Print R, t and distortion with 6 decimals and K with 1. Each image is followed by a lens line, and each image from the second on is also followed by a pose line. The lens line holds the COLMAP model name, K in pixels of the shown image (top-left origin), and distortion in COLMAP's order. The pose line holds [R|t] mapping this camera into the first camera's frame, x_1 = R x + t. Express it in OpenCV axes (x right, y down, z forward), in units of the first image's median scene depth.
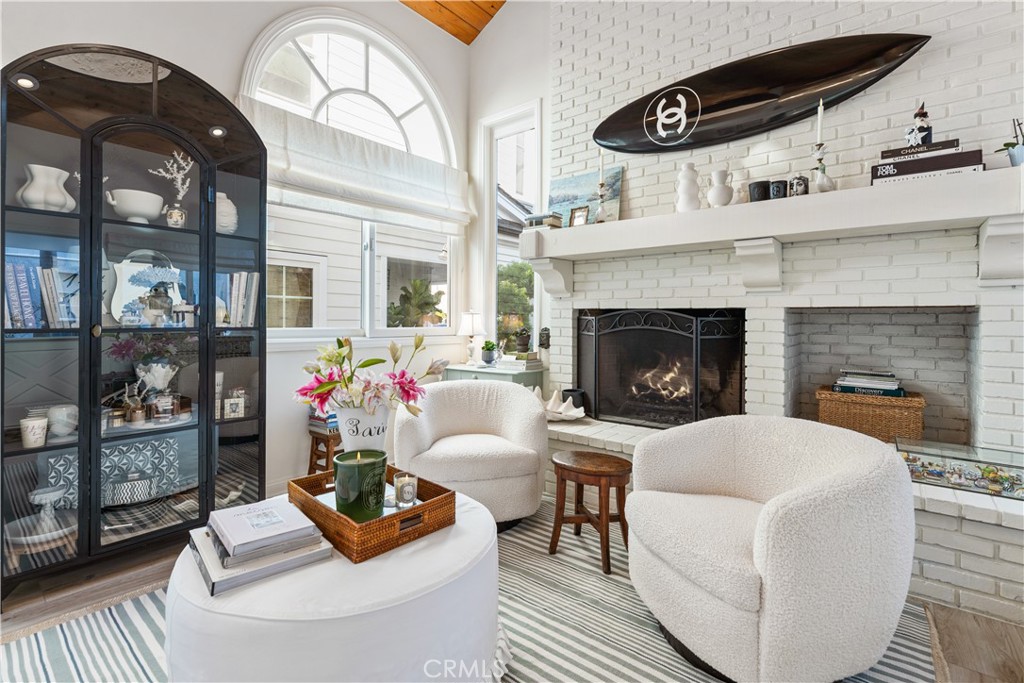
lens RADIAL K [[471.3, 0, 515.2], [0, 471.3, 317.7], [0, 0, 1]] dist [-0.005003, 0.000128]
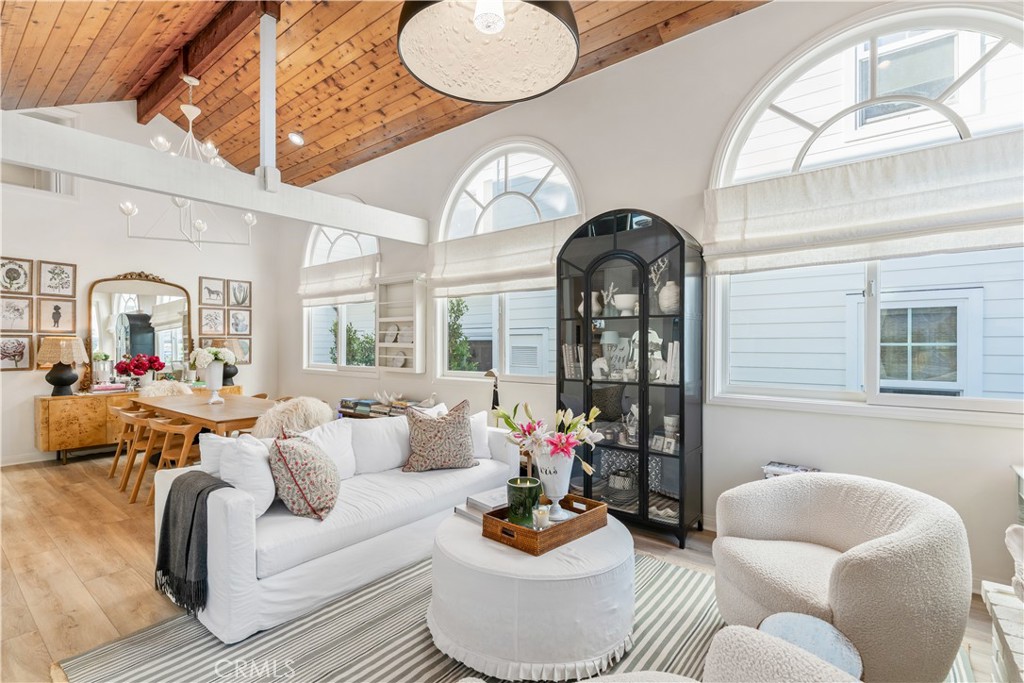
lens RADIAL K [[477.1, 0, 512.0], [0, 477.1, 341.5], [0, 0, 1]] dist [0.010142, 0.000030]
pose [[-0.000080, -0.006413, -0.999979, 0.639255], [0.004079, 0.999971, -0.006414, -0.080048], [0.999992, -0.004080, -0.000054, 0.492998]]
